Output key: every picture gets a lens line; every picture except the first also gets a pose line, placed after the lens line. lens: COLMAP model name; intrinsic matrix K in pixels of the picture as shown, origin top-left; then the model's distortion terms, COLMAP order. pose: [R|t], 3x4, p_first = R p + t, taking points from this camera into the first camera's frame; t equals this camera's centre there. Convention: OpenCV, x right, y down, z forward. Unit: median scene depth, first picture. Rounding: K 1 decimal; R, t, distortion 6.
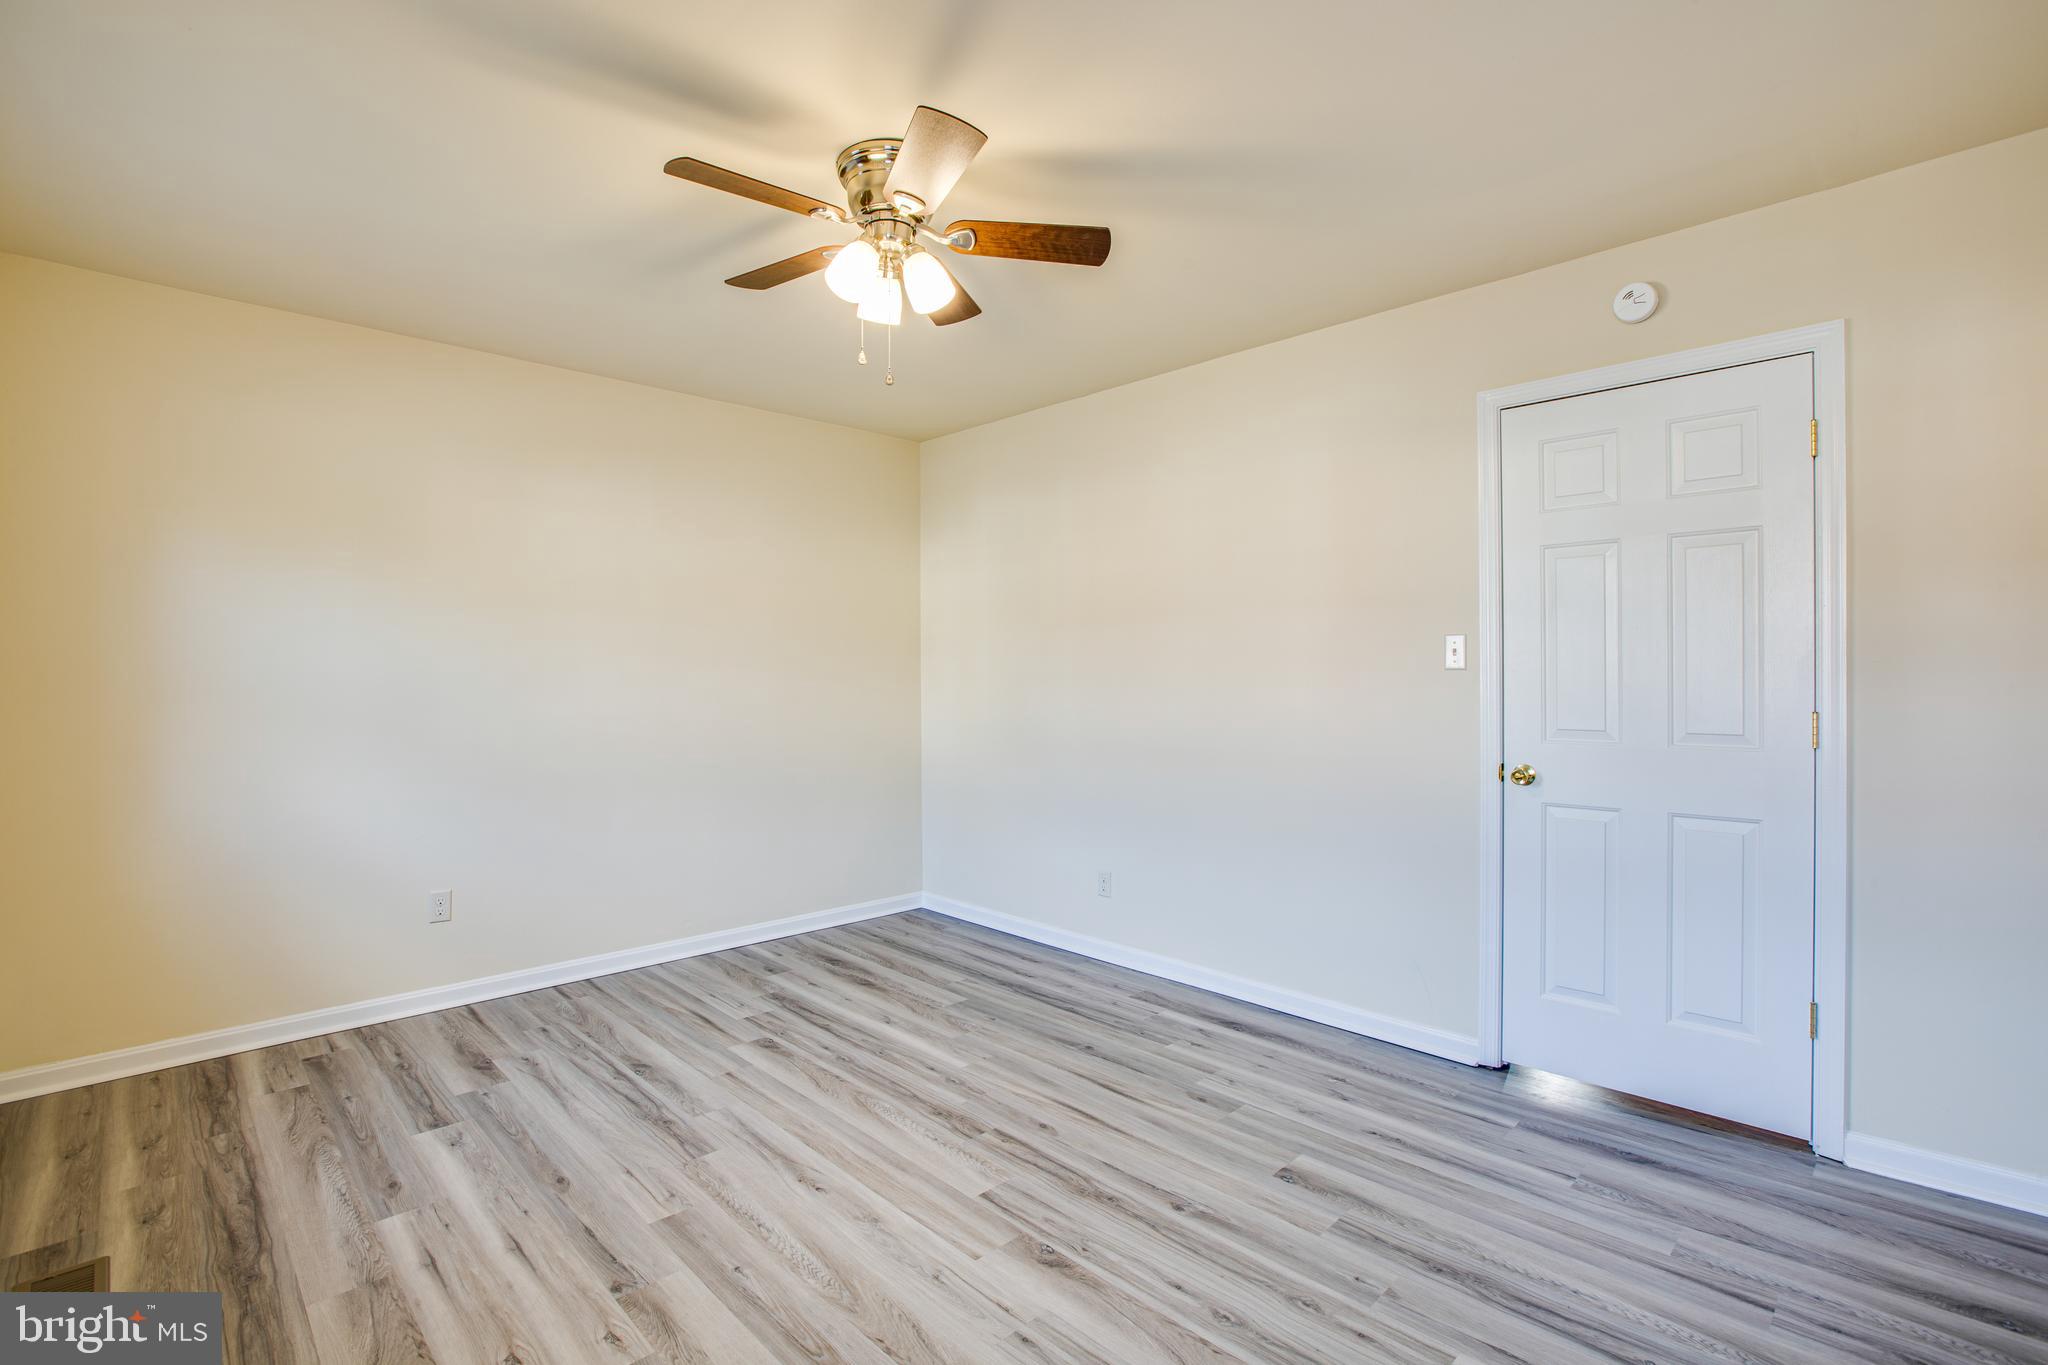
lens RADIAL K [[933.5, 0, 1019.7], [0, 933.5, 678.9], [0, 0, 1]] dist [-0.062204, 0.023158]
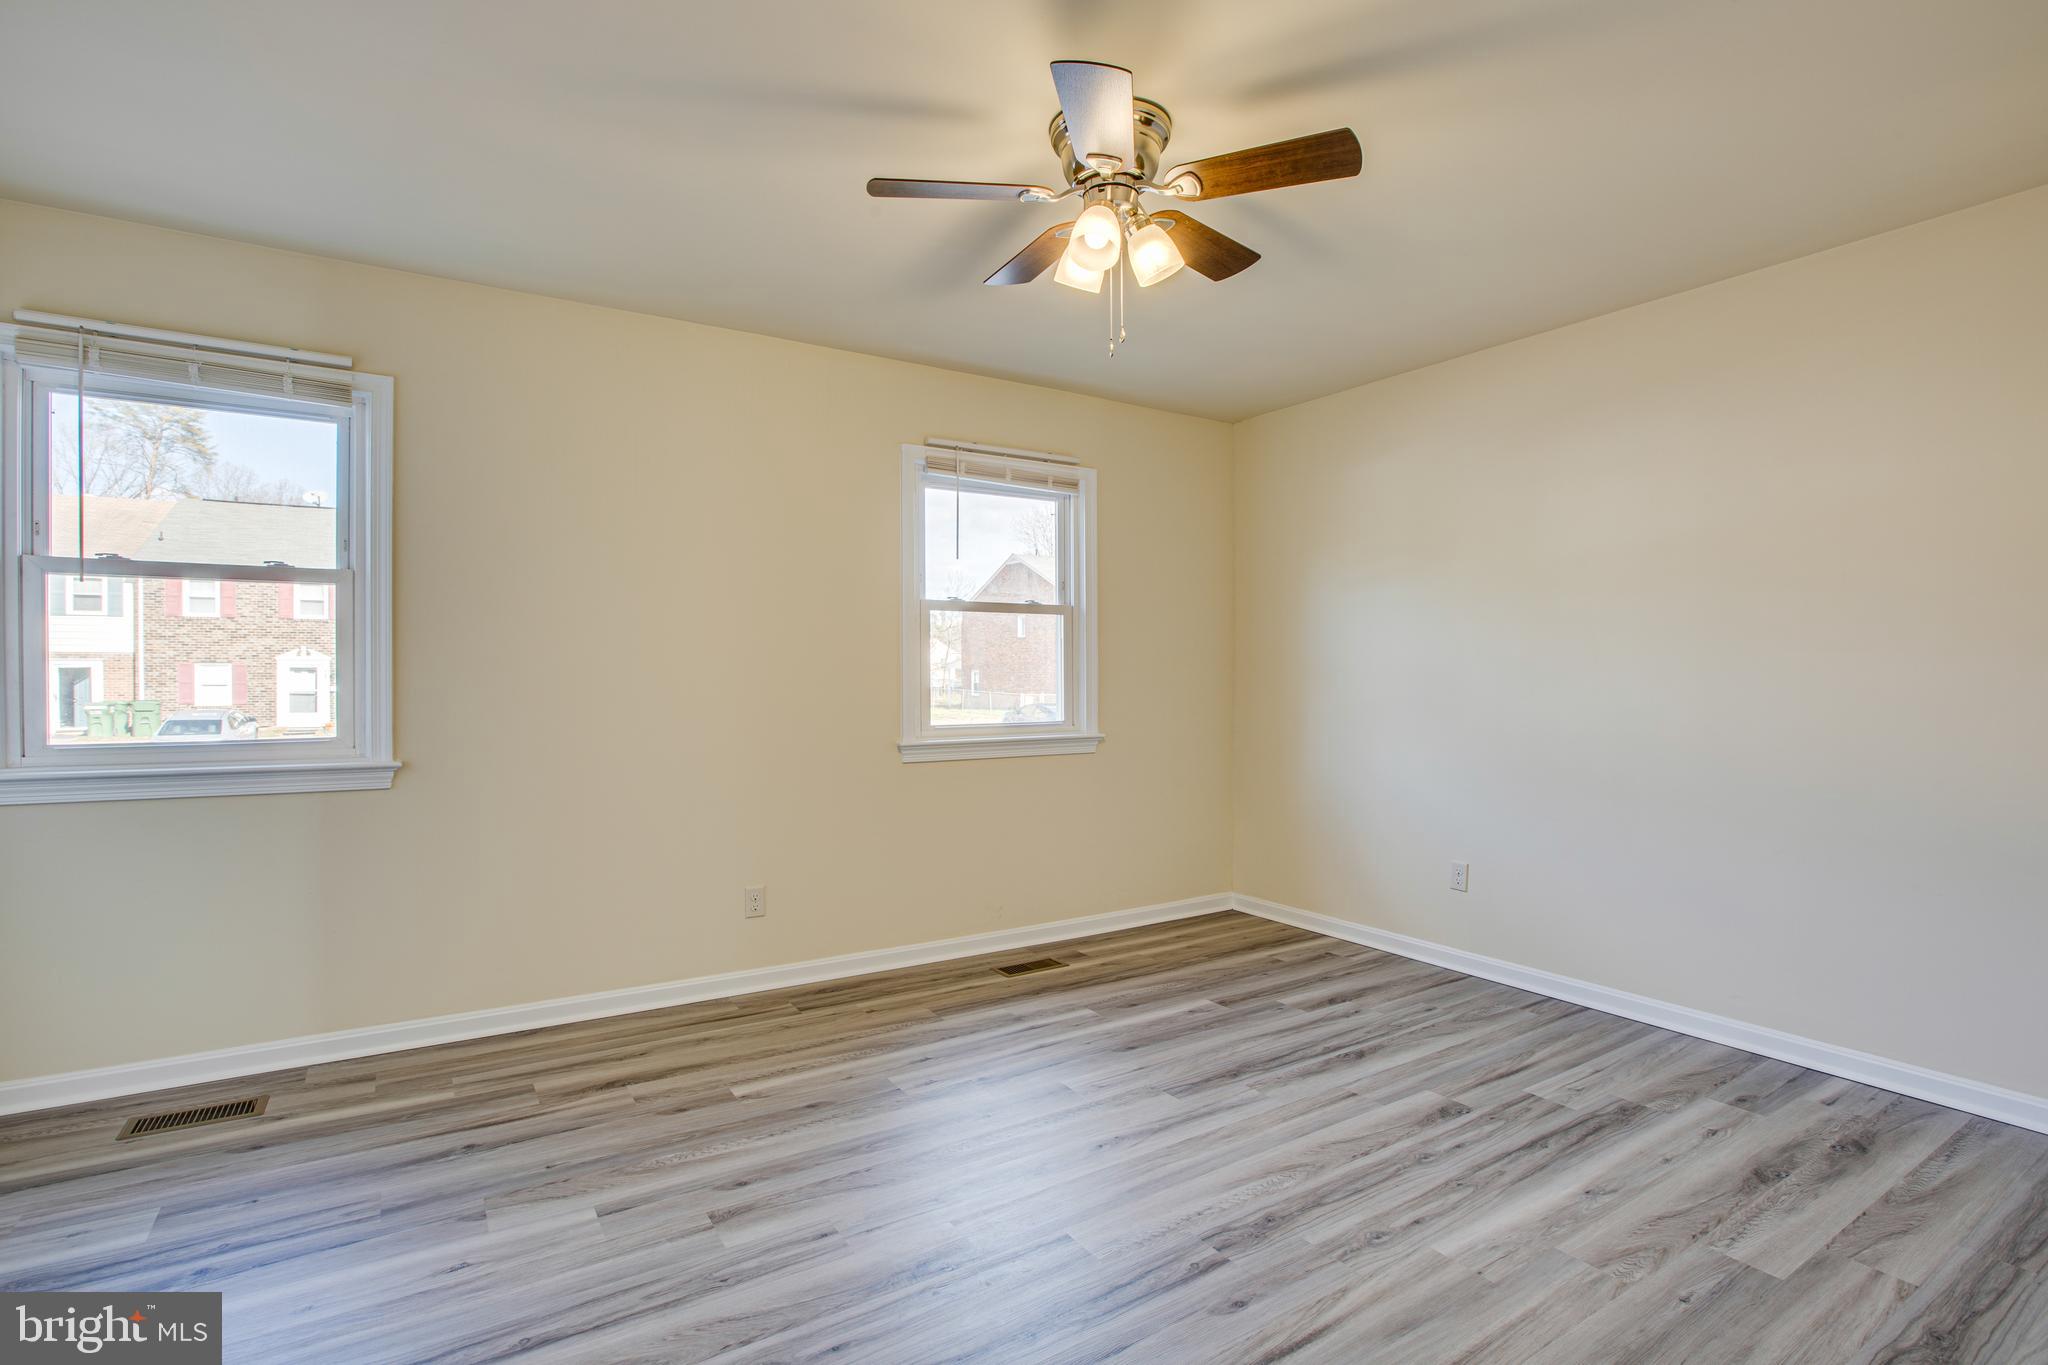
lens RADIAL K [[985.3, 0, 1024.0], [0, 985.3, 682.5], [0, 0, 1]] dist [-0.060711, 0.027750]
pose [[-0.202844, 0.012308, -0.979134, 0.683465], [-0.003164, 0.999908, 0.013225, 0.025094], [0.979206, 0.005781, -0.202786, 0.918557]]
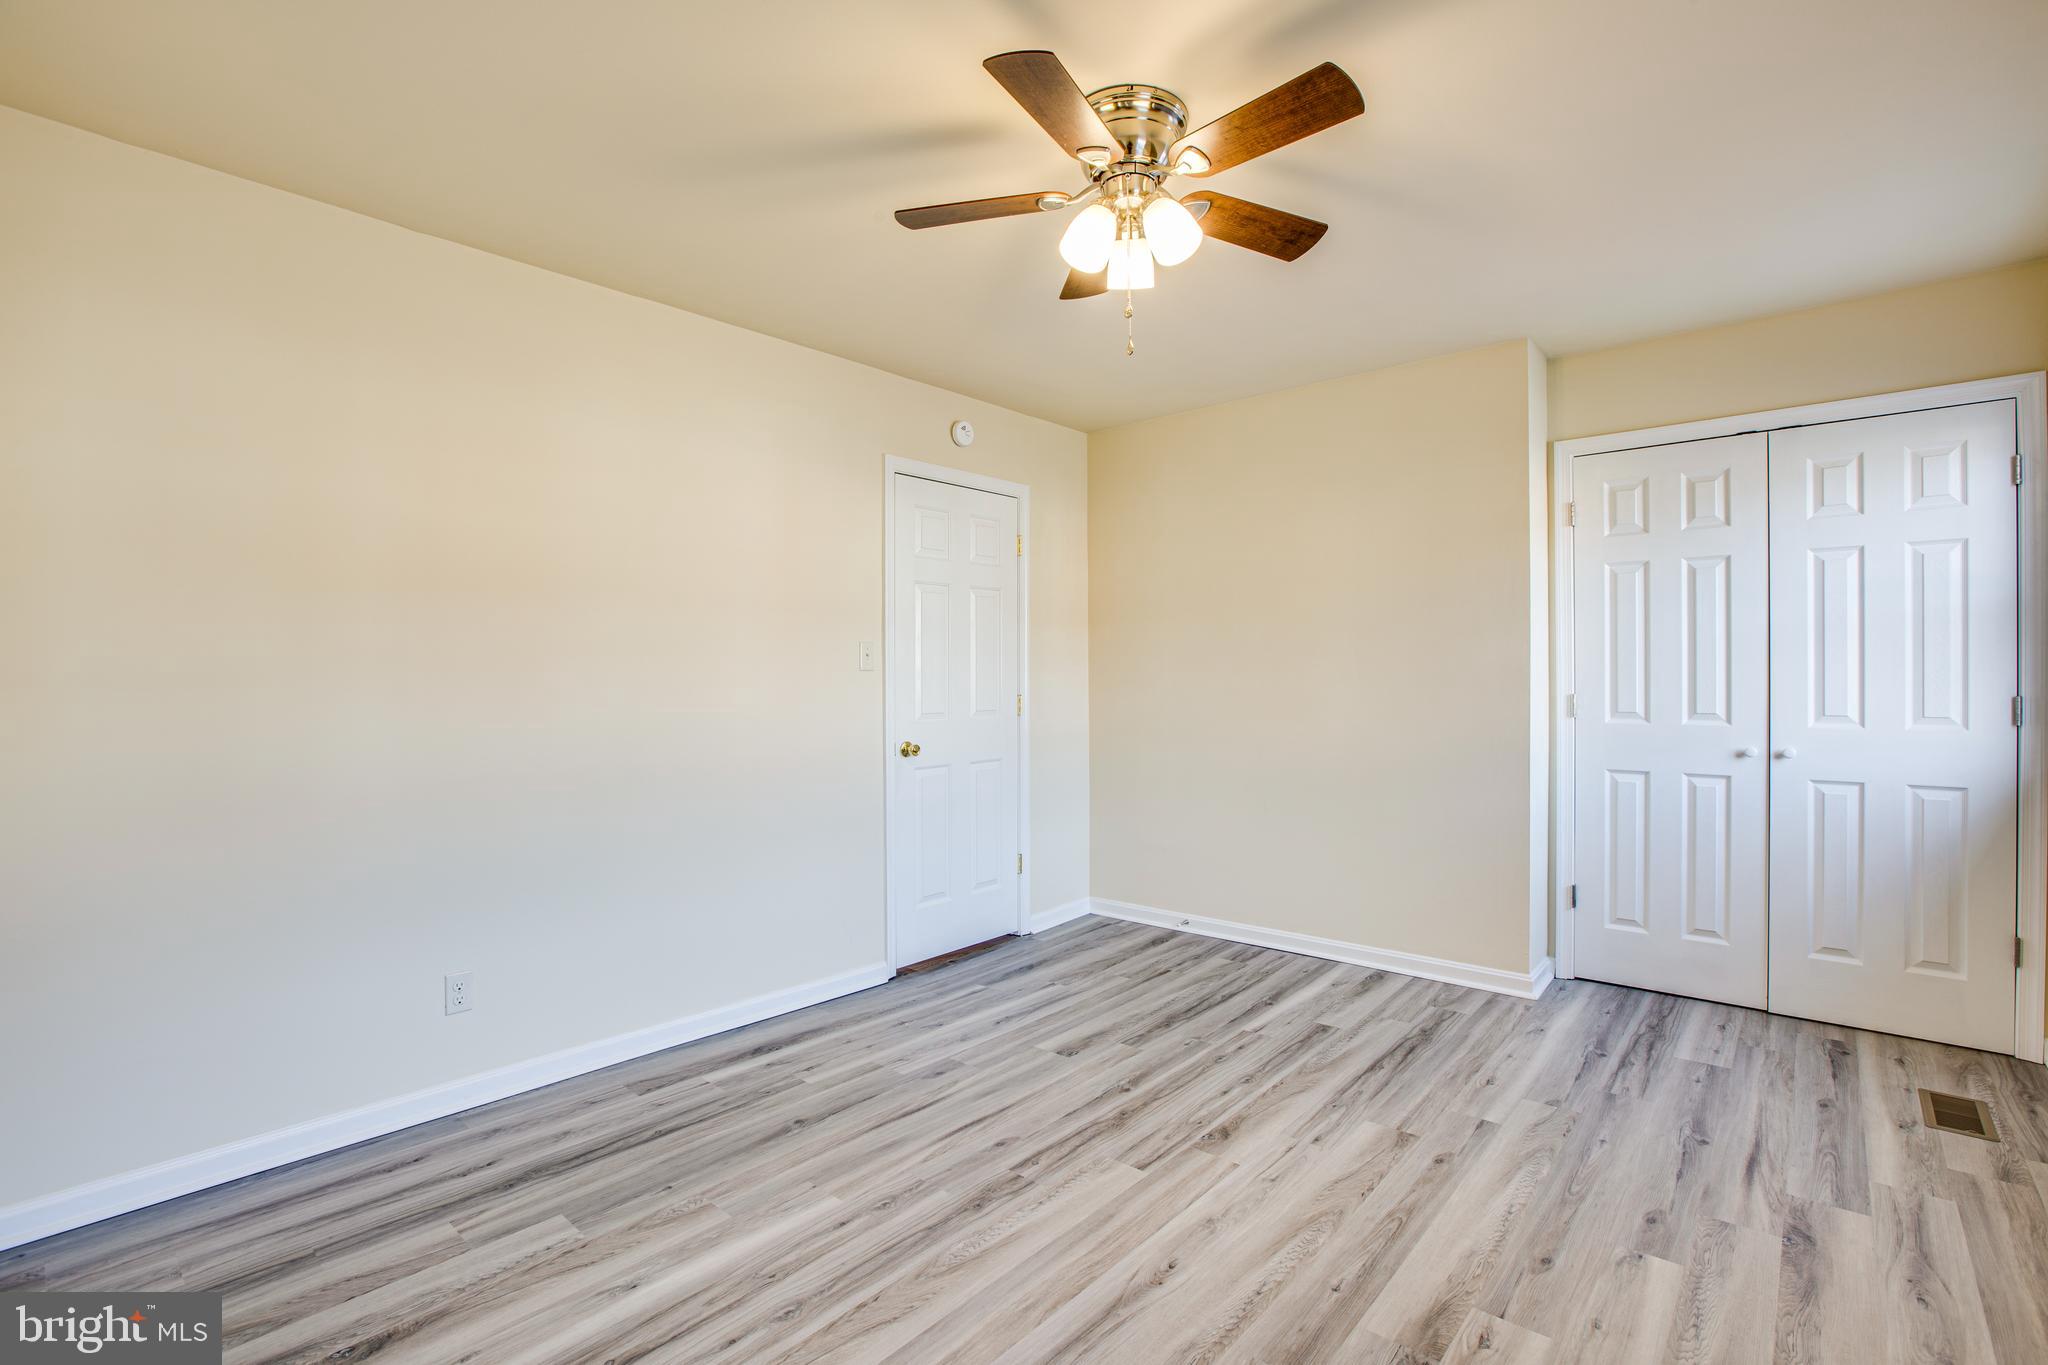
lens RADIAL K [[933.5, 0, 1019.7], [0, 933.5, 678.9], [0, 0, 1]] dist [-0.062204, 0.023158]
pose [[-0.072243, -0.000140, 0.997387, -0.863265], [0.009021, 0.999959, 0.000794, 0.002399], [-0.997346, 0.009055, -0.072239, 0.972345]]
